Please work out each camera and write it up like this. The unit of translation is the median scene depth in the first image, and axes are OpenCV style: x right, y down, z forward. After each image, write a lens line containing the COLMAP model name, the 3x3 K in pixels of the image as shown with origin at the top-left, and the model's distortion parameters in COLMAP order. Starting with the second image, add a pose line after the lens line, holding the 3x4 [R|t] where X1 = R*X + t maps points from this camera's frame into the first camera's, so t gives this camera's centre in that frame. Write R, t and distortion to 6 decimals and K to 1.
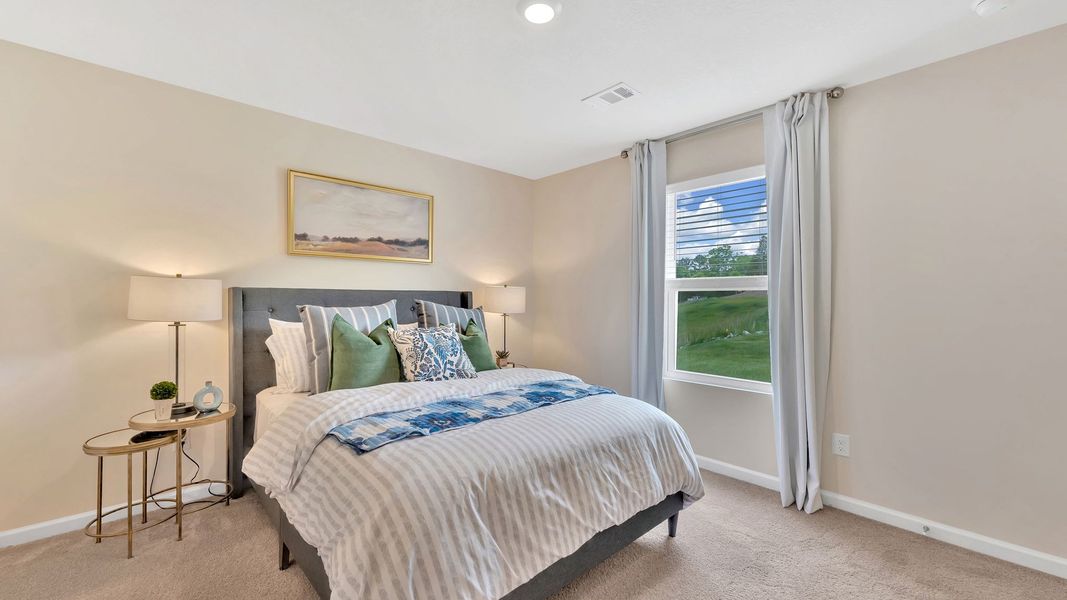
lens RADIAL K [[422.6, 0, 543.2], [0, 422.6, 300.1], [0, 0, 1]] dist [0.000502, 0.000059]
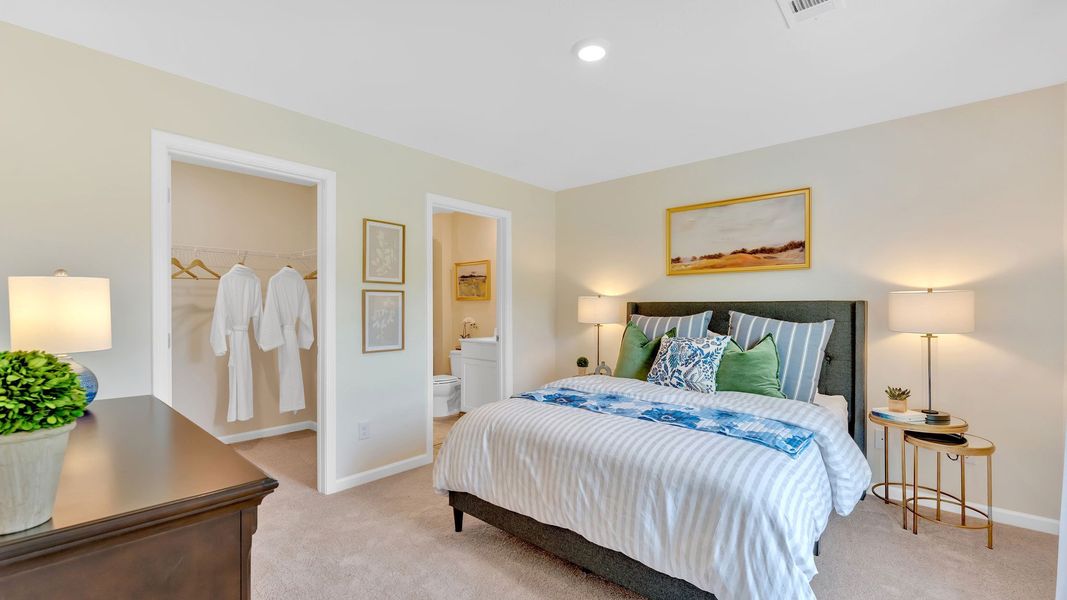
lens RADIAL K [[450.5, 0, 530.2], [0, 450.5, 303.9], [0, 0, 1]] dist [-0.002626, -0.000217]
pose [[0.101625, -0.010651, -0.994766, 0.813711], [-0.002496, 0.999937, -0.010962, -0.005674], [0.994820, 0.003597, 0.101592, 0.501650]]
